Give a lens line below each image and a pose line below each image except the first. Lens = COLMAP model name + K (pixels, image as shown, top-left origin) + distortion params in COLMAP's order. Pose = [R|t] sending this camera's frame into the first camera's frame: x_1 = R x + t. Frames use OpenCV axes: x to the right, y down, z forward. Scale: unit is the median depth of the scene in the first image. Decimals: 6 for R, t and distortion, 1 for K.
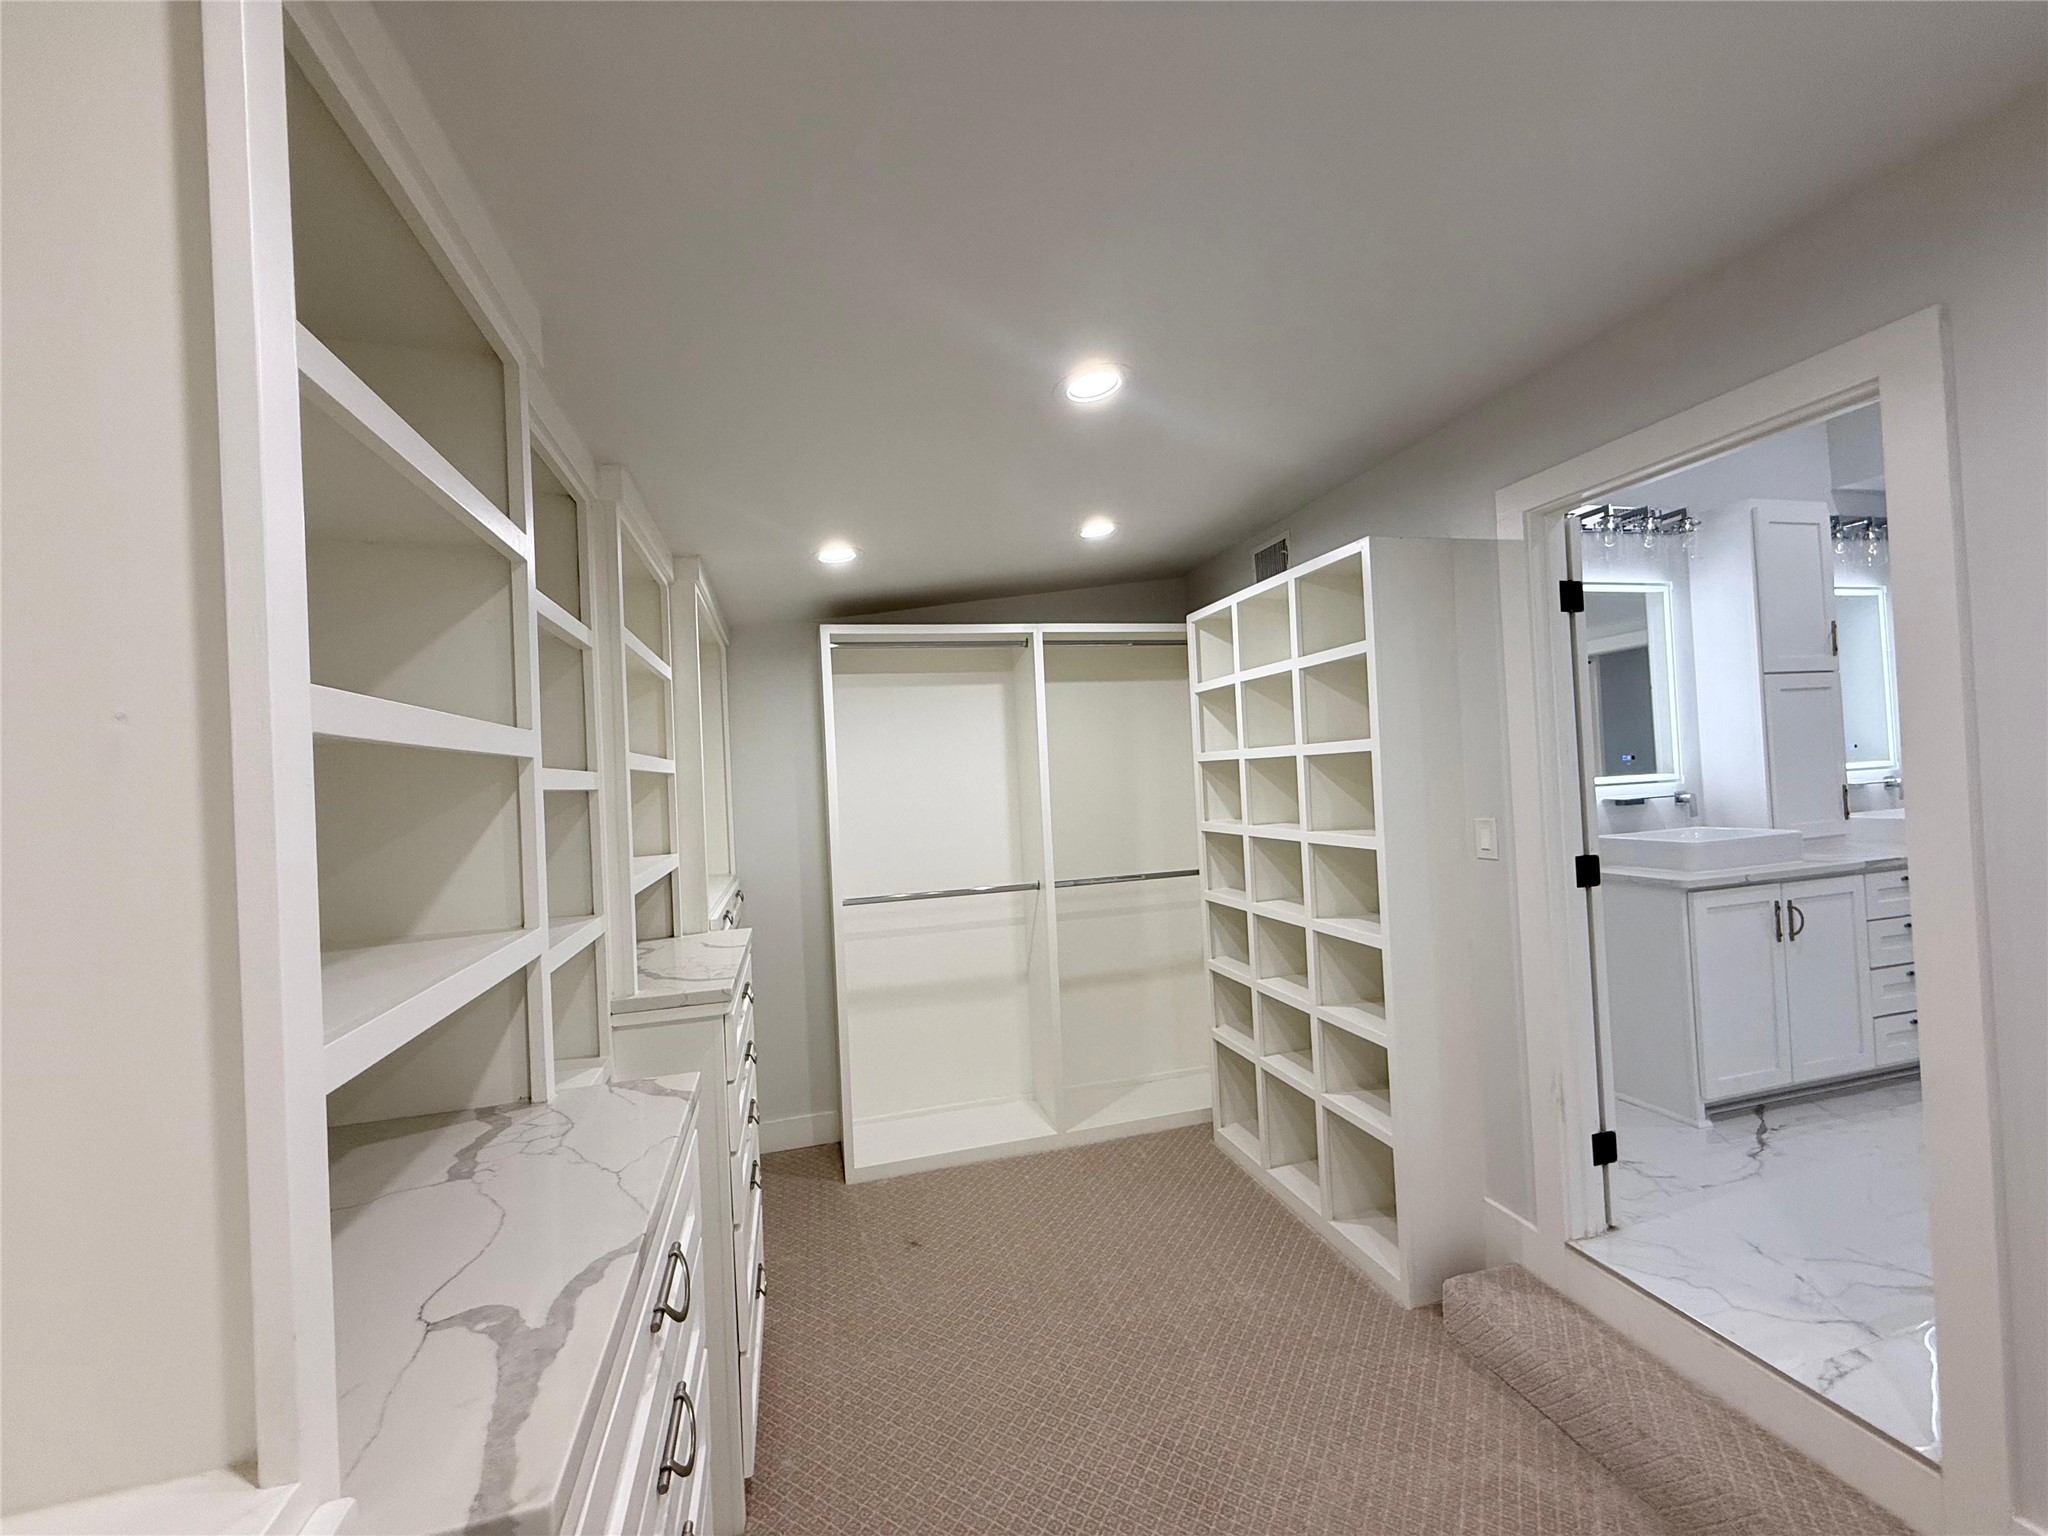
lens RADIAL K [[817.2, 0, 1010.7], [0, 817.2, 771.0], [0, 0, 1]] dist [-0.000066, 0.000616]
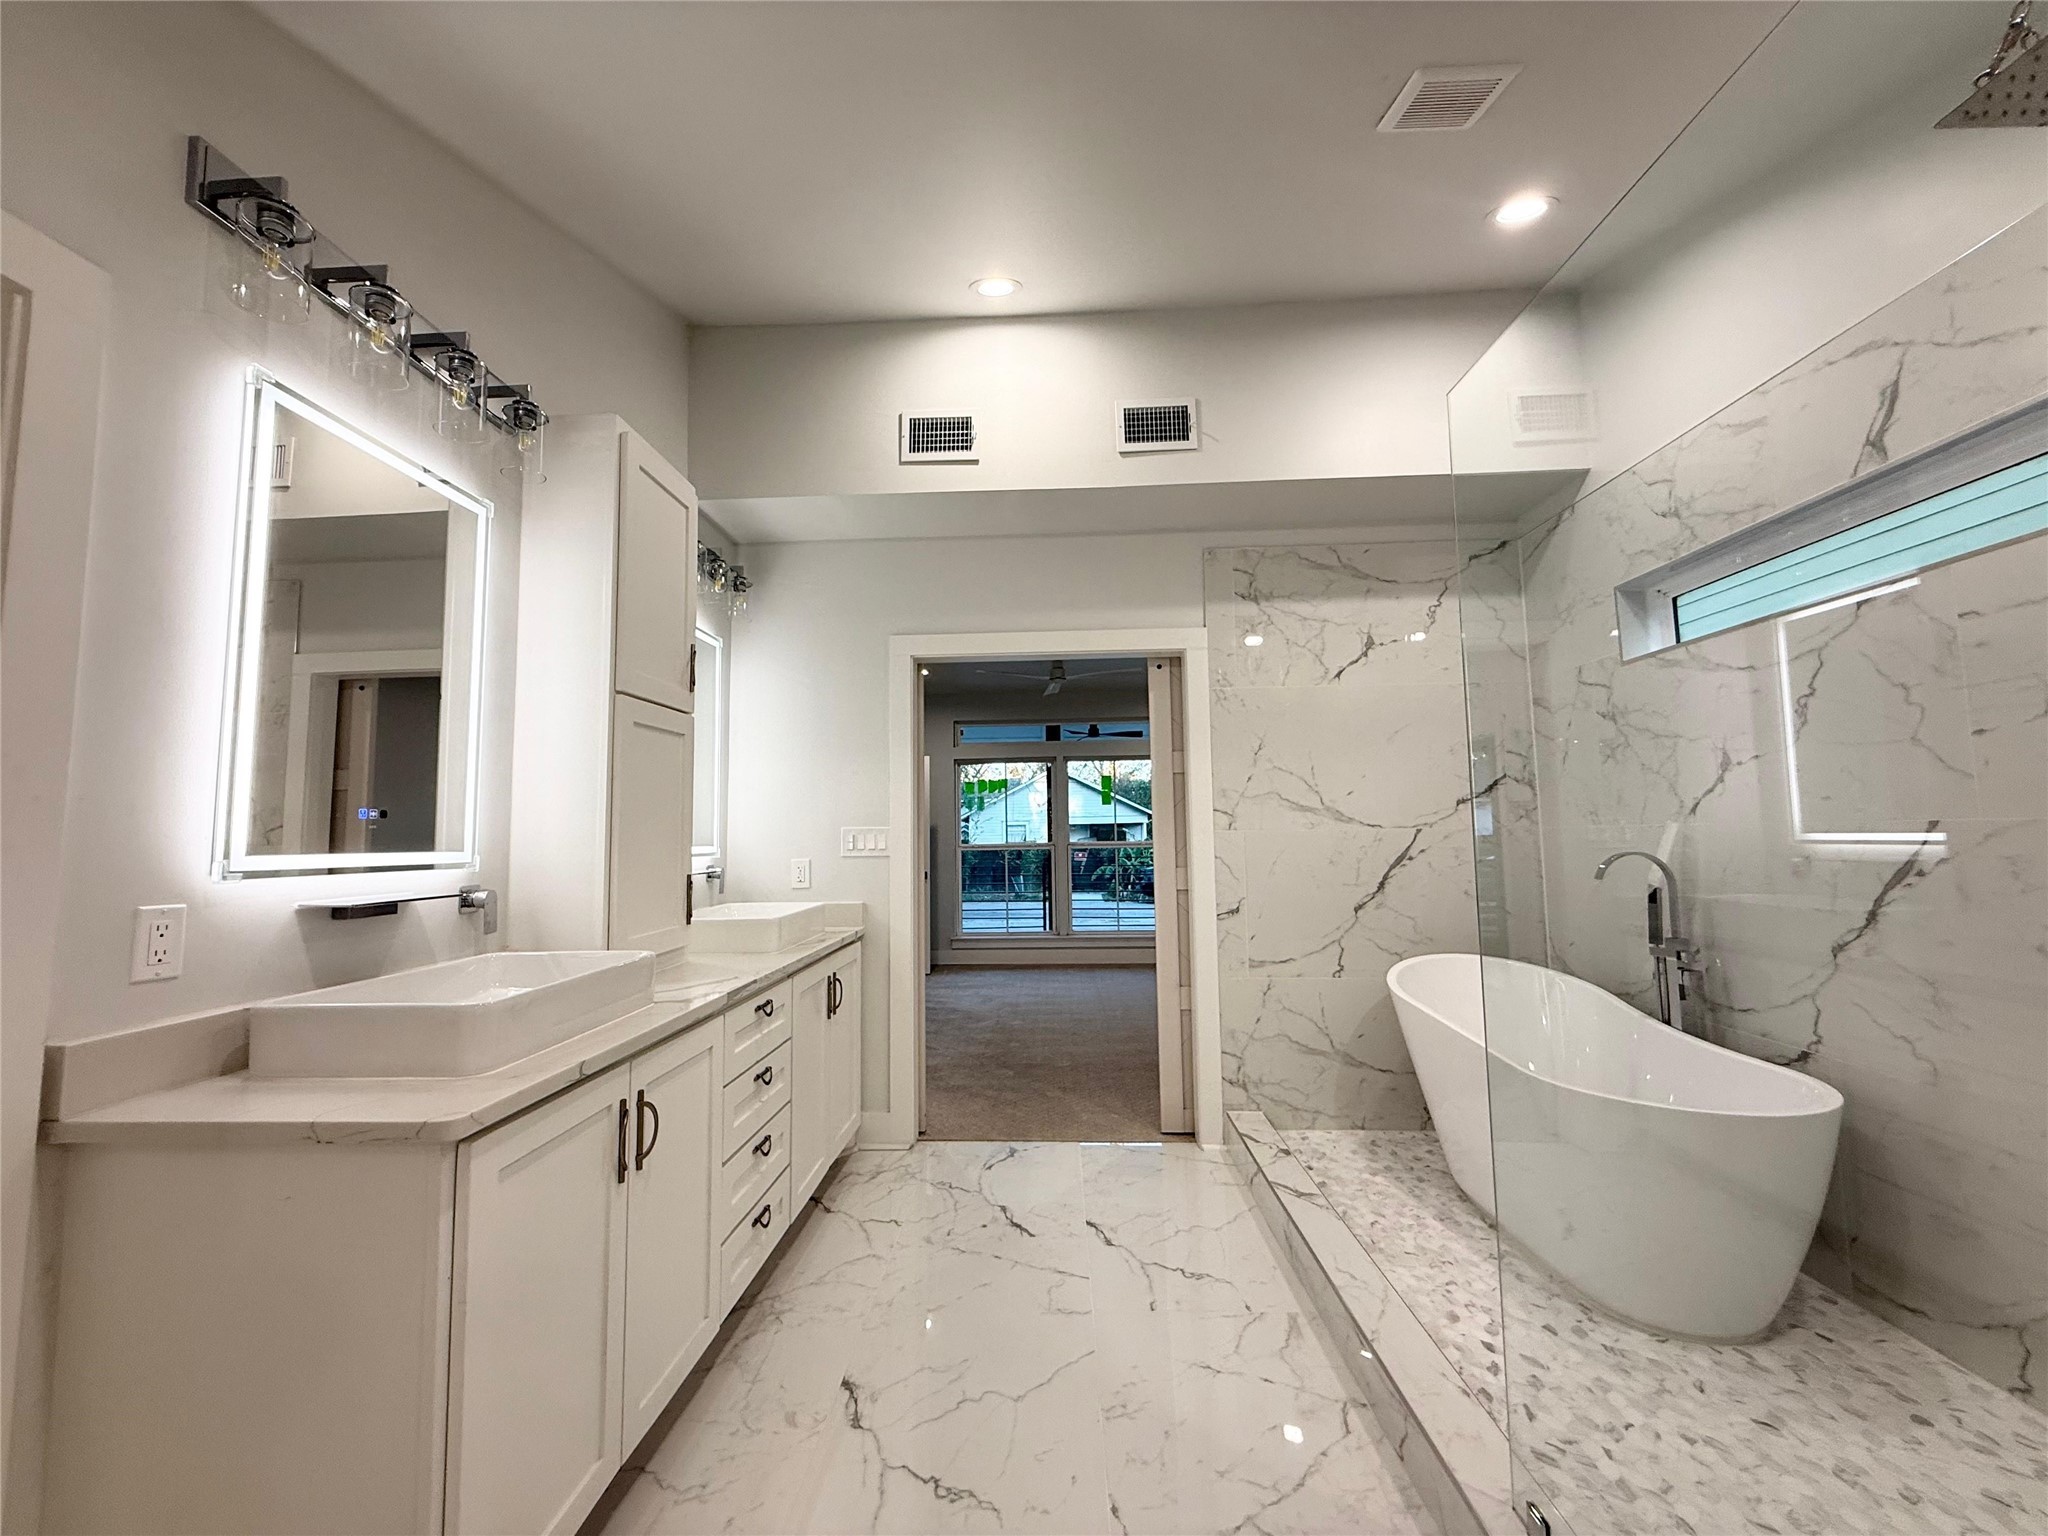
lens RADIAL K [[817.2, 0, 1019.7], [0, 817.2, 768.5], [0, 0, 1]] dist [-0.000066, 0.000616]
pose [[0.298372, 0.126156, 0.946076, 0.425043], [-0.011411, 0.991627, -0.128631, 0.013748], [-0.954381, 0.027585, 0.297313, 0.513482]]
